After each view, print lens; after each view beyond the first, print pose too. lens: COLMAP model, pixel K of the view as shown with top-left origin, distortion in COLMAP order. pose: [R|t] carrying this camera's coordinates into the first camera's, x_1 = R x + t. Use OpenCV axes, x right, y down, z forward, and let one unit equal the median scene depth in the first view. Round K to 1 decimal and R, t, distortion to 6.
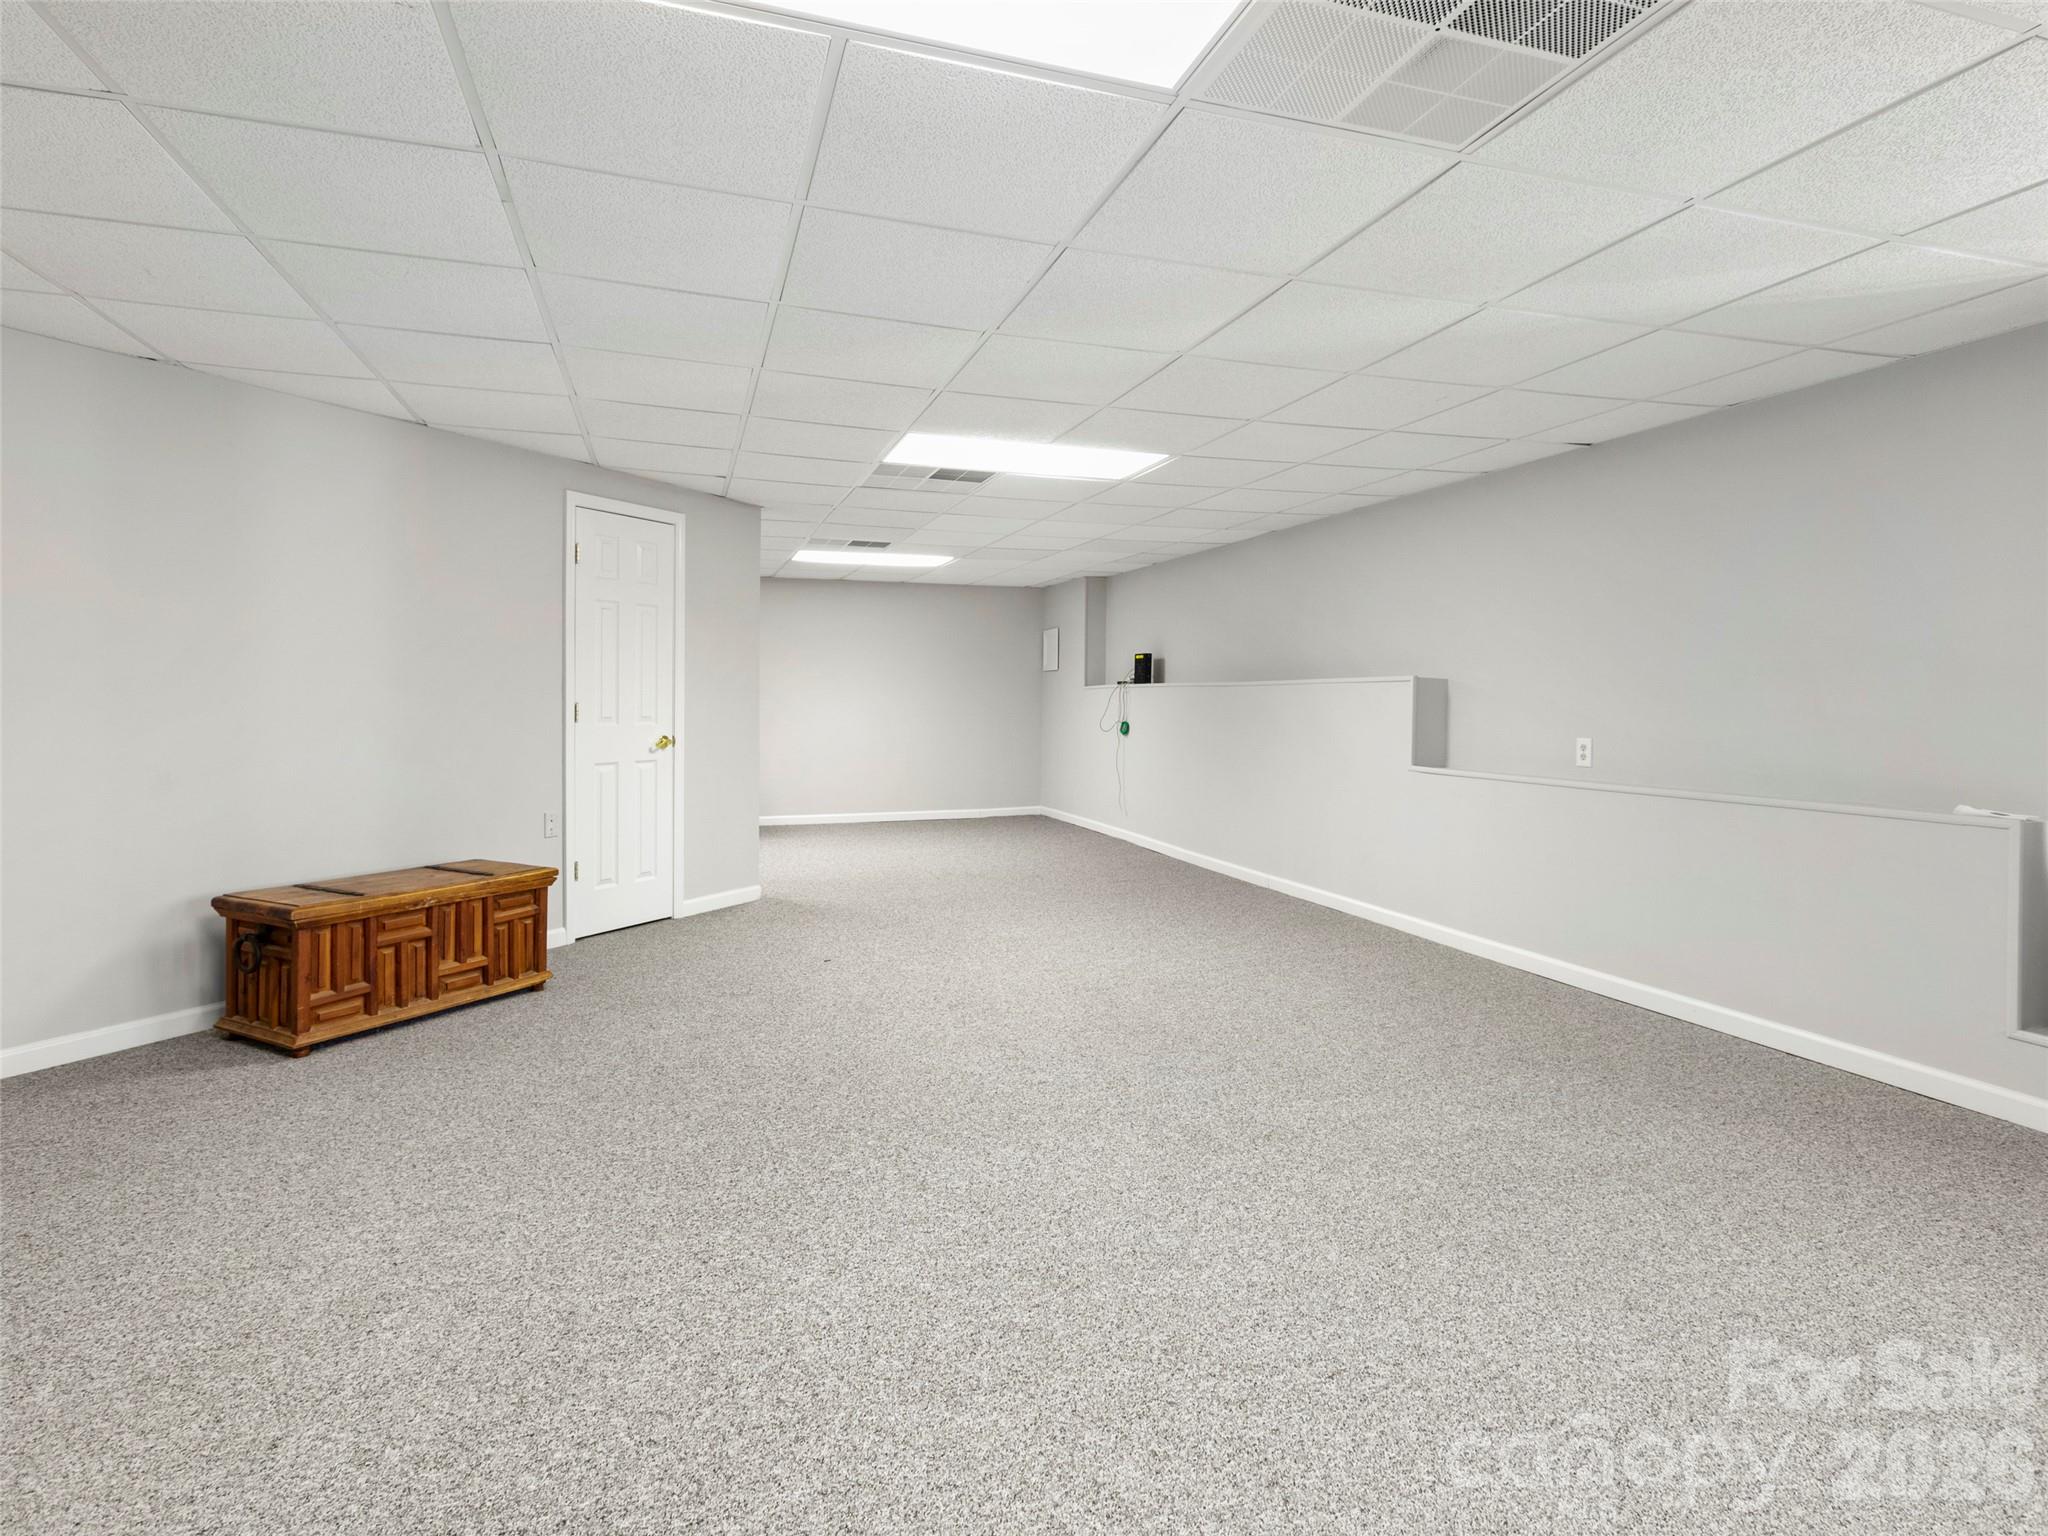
lens RADIAL K [[1046.1, 0, 1037.6], [0, 1046.1, 755.4], [0, 0, 1]] dist [0.003189, -0.000618]
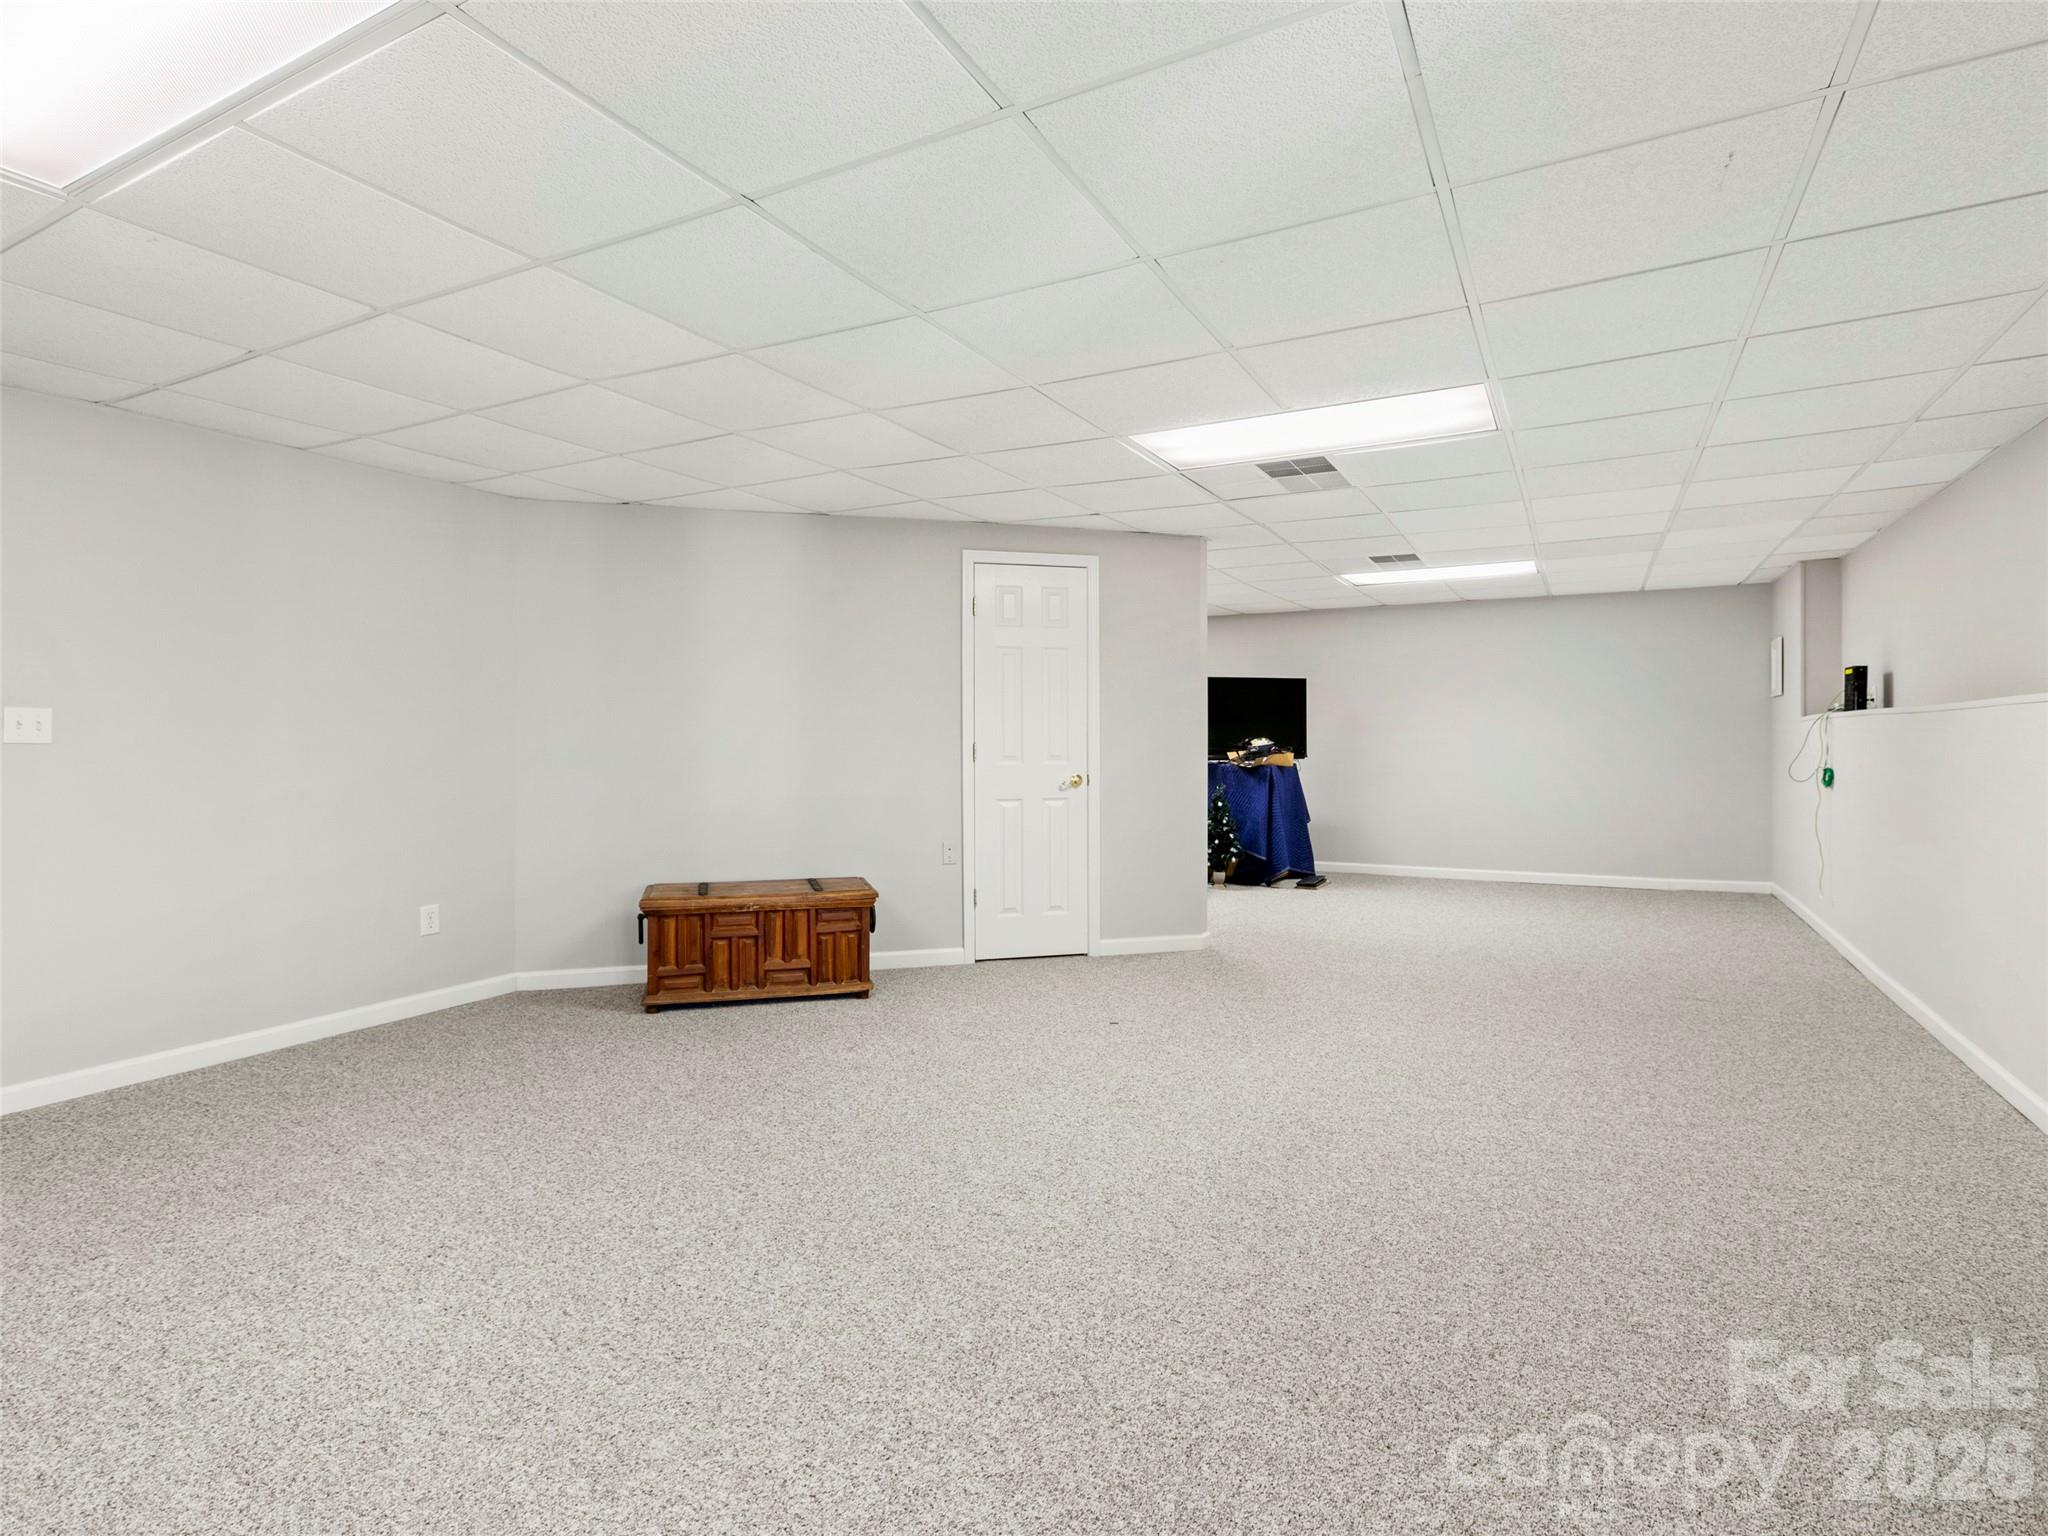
lens RADIAL K [[1046.1, 0, 1062.0], [0, 1046.1, 758.7], [0, 0, 1]] dist [0.003189, -0.000618]
pose [[0.691954, 0.008284, -0.721894, 0.532972], [-0.032815, 0.999262, -0.019986, -0.019322], [0.721195, 0.037518, 0.691715, 0.404997]]
